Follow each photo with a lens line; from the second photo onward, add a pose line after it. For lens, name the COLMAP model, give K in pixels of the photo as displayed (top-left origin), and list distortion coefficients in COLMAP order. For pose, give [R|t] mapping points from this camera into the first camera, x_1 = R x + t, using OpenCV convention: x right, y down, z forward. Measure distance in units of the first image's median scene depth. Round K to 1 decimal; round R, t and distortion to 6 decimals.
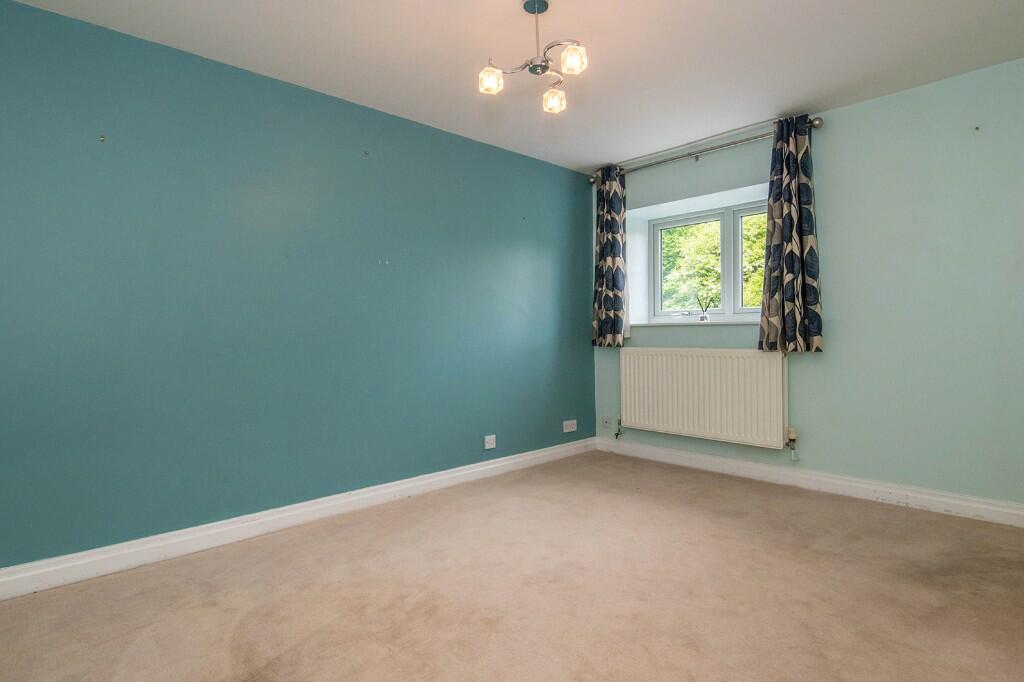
lens RADIAL K [[545.4, 0, 513.0], [0, 545.4, 338.0], [0, 0, 1]] dist [-0.006793, -0.002047]
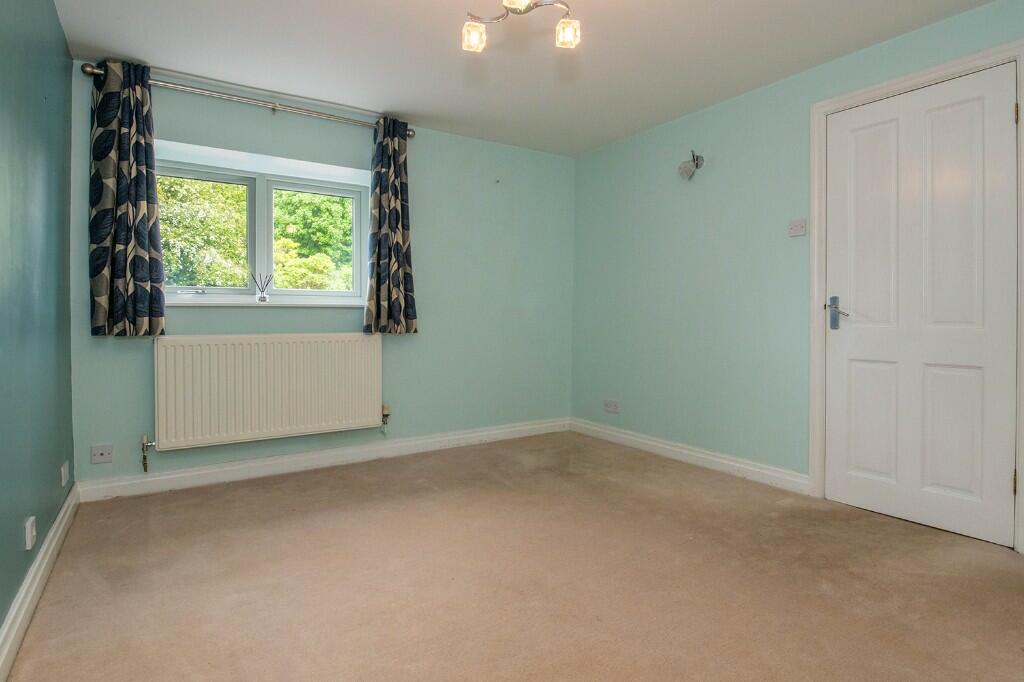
lens RADIAL K [[545.4, 0, 522.8], [0, 545.4, 320.6], [0, 0, 1]] dist [-0.006793, -0.002047]
pose [[0.170586, -0.000897, 0.985342, -0.498389], [0.006346, 0.999980, -0.000189, 0.000806], [-0.985322, 0.006286, 0.170588, 0.535224]]
